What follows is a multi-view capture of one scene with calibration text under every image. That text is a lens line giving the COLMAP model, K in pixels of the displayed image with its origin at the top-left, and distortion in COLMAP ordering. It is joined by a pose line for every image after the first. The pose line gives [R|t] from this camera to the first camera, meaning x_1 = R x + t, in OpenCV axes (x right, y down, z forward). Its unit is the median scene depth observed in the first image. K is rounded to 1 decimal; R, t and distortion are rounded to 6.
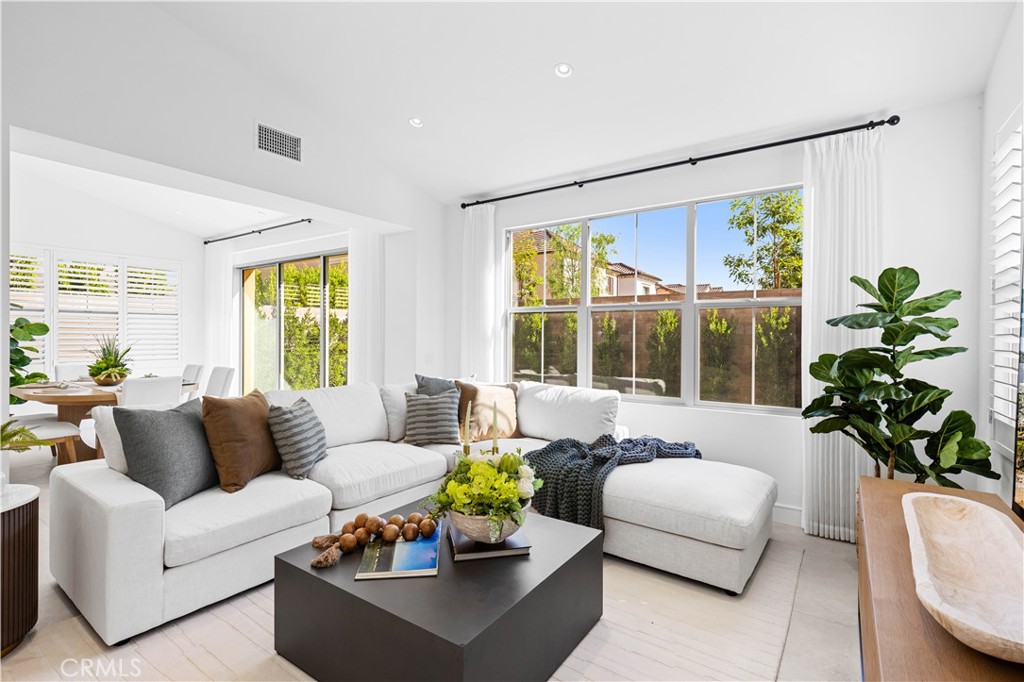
lens RADIAL K [[466.4, 0, 517.9], [0, 466.4, 333.8], [0, 0, 1]] dist [0.004578, -0.001397]
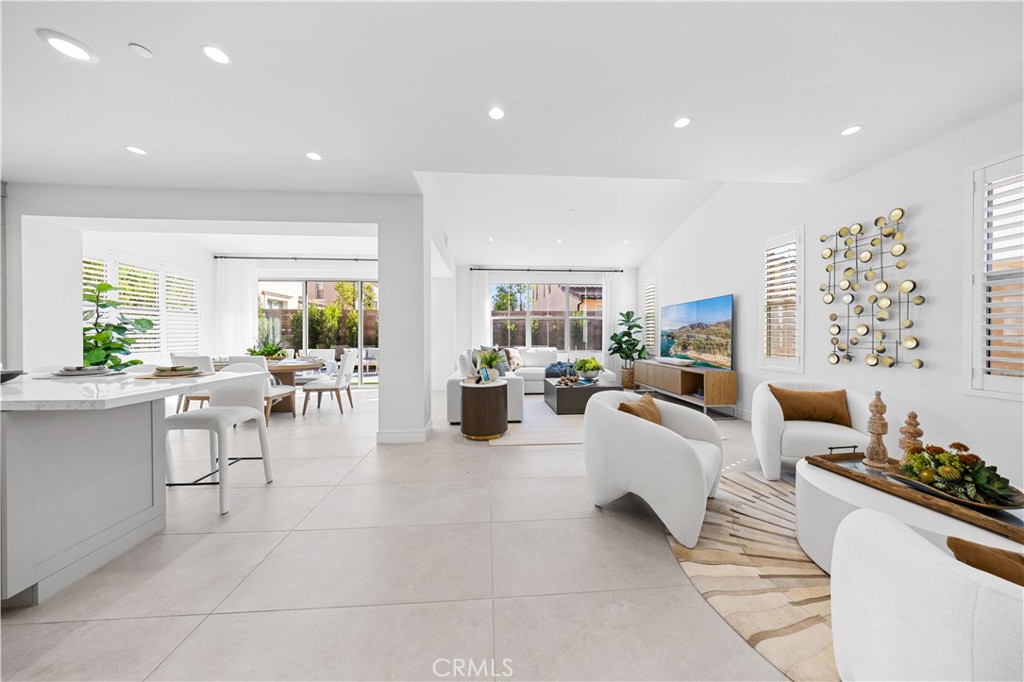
lens RADIAL K [[330.3, 0, 513.5], [0, 330.3, 337.0], [0, 0, 1]] dist [-0.004970, -0.000224]
pose [[0.773698, -0.013540, 0.633410, -0.992497], [0.003654, 0.999850, 0.016910, 0.016971], [-0.633544, -0.010768, 0.773631, -0.318676]]
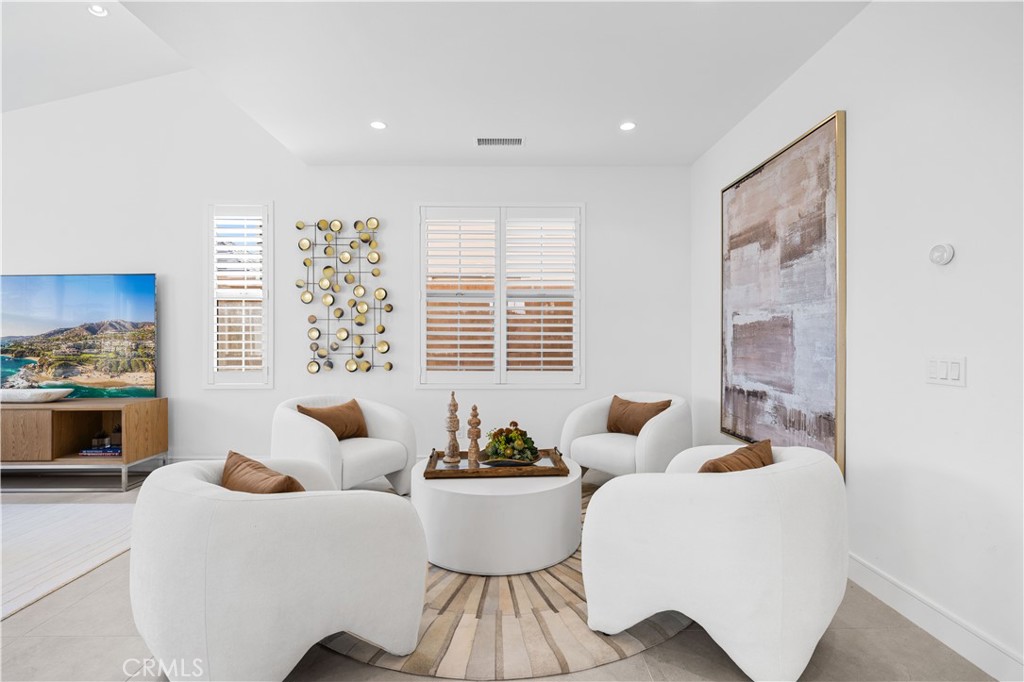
lens RADIAL K [[466.4, 0, 510.1], [0, 466.4, 339.6], [0, 0, 1]] dist [0.004578, -0.001397]
pose [[-0.584288, -0.008184, 0.811505, -0.934215], [-0.010126, 0.999945, 0.002794, 0.020698], [-0.811483, -0.006585, -0.584339, 0.022427]]
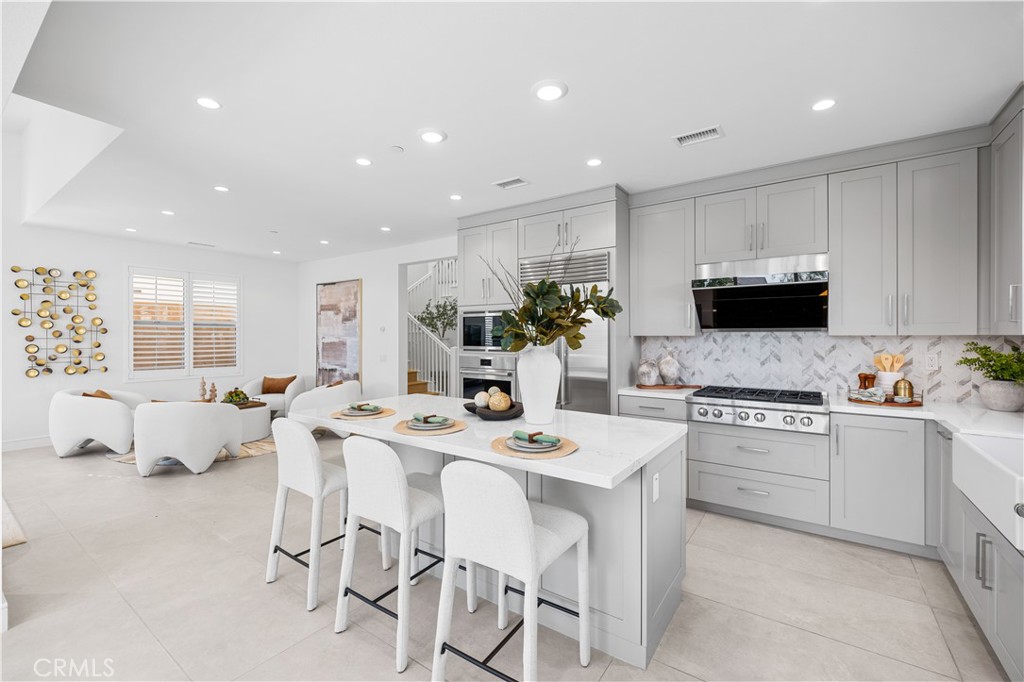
lens RADIAL K [[423.9, 0, 506.1], [0, 423.9, 336.8], [0, 0, 1]] dist [0.000808, -0.001032]
pose [[-0.999927, -0.009894, 0.006960, -1.265134], [-0.009948, 0.999920, -0.007828, -0.021406], [-0.006882, -0.007897, -0.999945, 0.951726]]
